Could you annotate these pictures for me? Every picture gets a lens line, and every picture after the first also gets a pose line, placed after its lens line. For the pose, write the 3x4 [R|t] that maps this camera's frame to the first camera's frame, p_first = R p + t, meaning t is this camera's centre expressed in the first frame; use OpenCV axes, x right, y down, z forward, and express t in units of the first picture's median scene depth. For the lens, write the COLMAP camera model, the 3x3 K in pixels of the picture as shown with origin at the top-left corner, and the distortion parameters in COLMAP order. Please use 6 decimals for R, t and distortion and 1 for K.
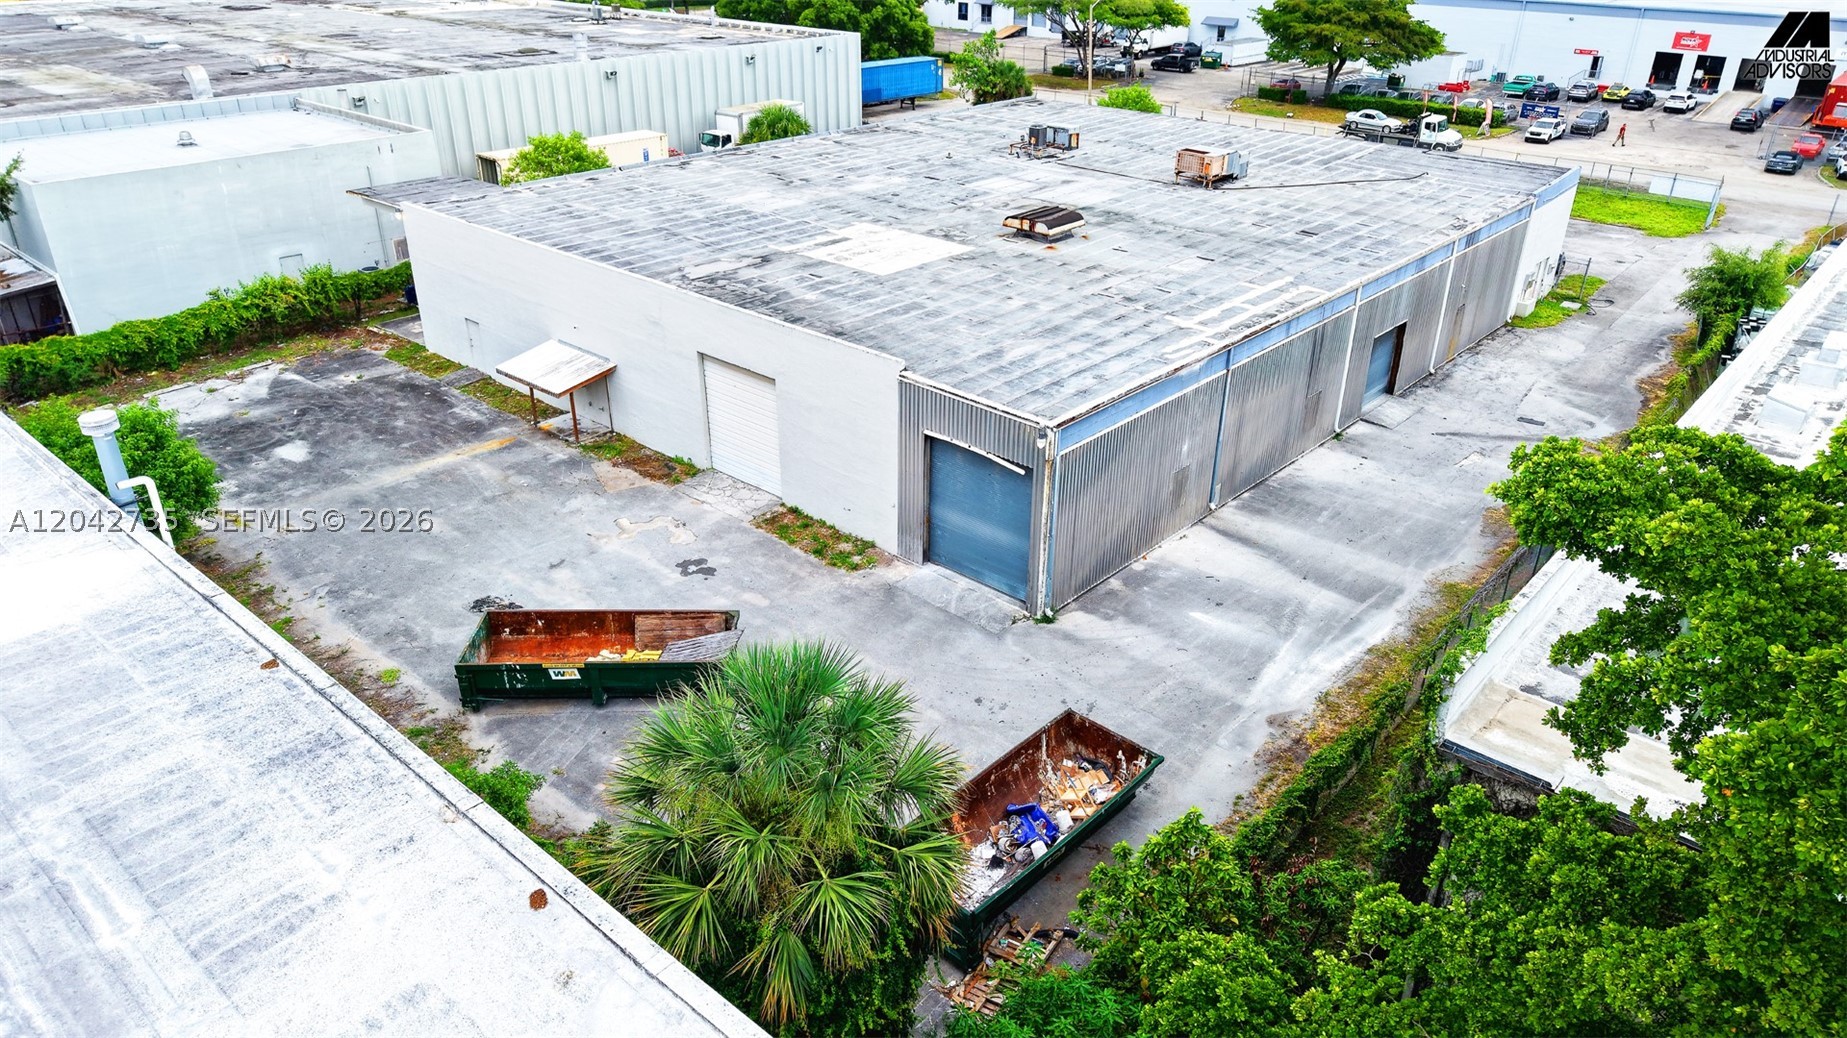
lens RADIAL K [[1238.6, 0, 922.5], [0, 1238.6, 516.9], [0, 0, 1]] dist [0.017360, -0.011523]
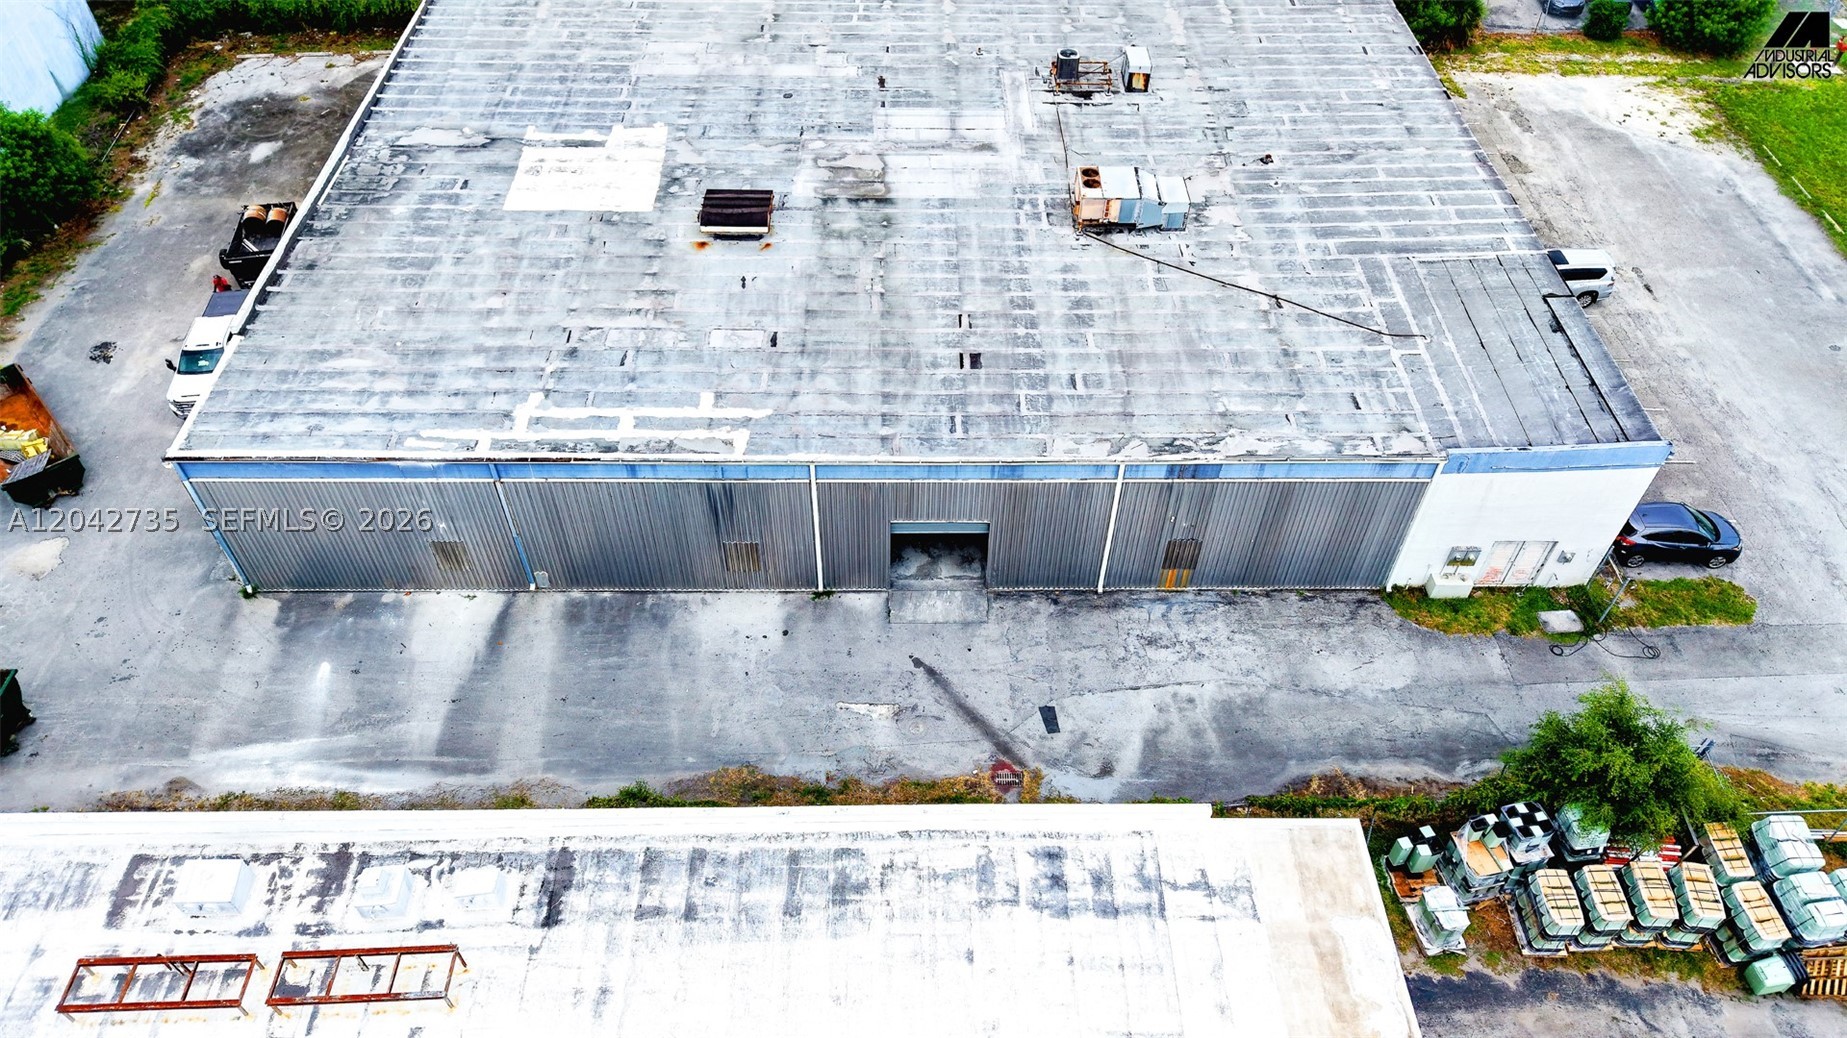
lens RADIAL K [[1238.6, 0, 927.4], [0, 1238.6, 521.9], [0, 0, 1]] dist [0.017360, -0.011523]
pose [[0.681780, 0.535401, -0.498520, 0.889006], [-0.342883, 0.835832, 0.428738, -0.565828], [0.646226, -0.121370, 0.753433, 0.463163]]
